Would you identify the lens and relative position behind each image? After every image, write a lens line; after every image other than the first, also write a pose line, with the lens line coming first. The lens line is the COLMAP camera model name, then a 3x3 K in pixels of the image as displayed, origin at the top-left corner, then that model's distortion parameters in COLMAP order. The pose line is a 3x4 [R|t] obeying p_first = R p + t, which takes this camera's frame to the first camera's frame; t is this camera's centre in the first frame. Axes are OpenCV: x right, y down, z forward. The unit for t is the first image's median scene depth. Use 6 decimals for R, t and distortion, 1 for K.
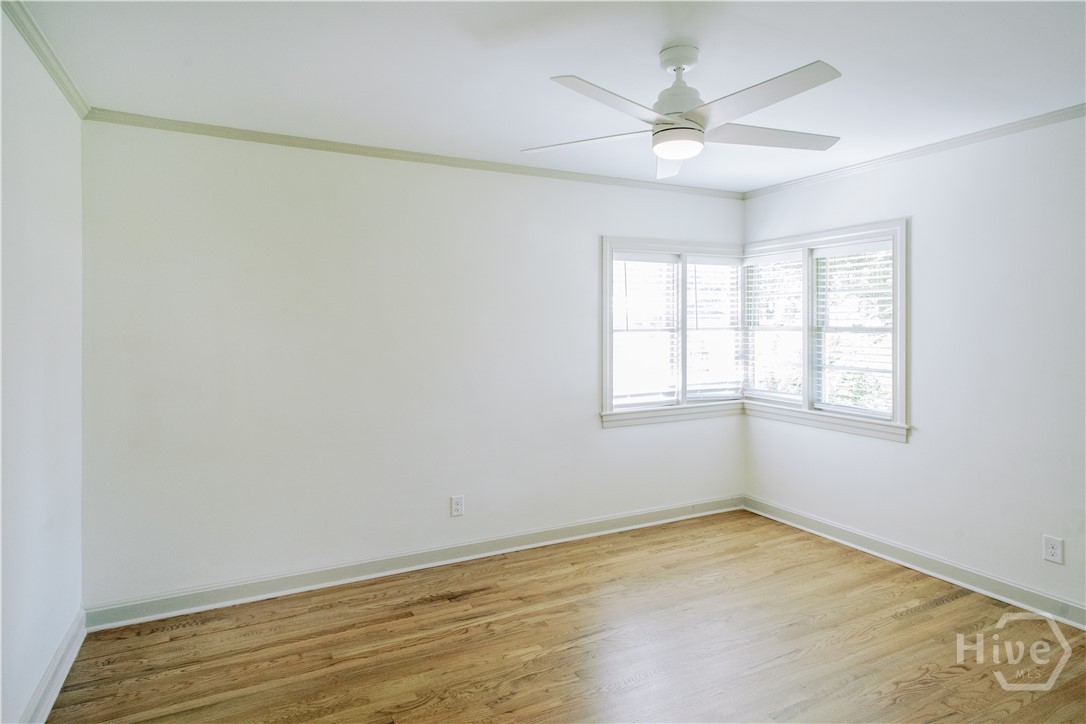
lens RADIAL K [[616.9, 0, 546.0], [0, 616.9, 331.4], [0, 0, 1]] dist [0.018127, -0.000328]
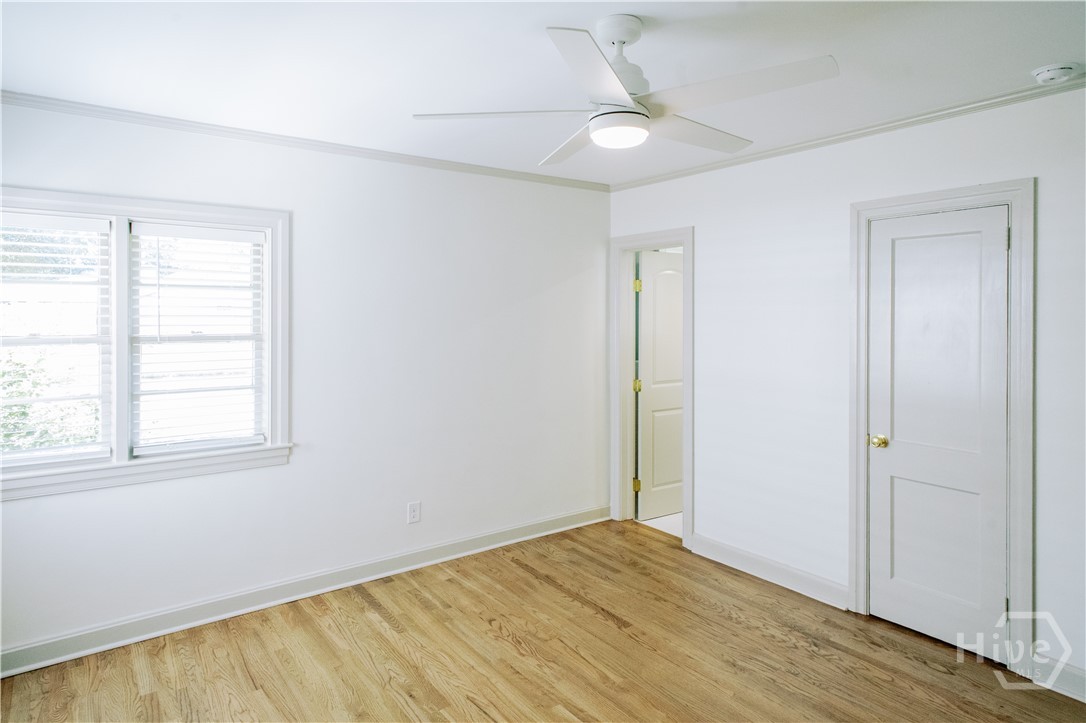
lens RADIAL K [[632.1, 0, 543.2], [0, 632.1, 333.3], [0, 0, 1]] dist [0.002646, 0.001525]
pose [[-0.164976, -0.013269, 0.986208, -0.372221], [0.018892, 0.999684, 0.016610, -0.015775], [-0.986117, 0.021372, -0.164673, 0.781089]]
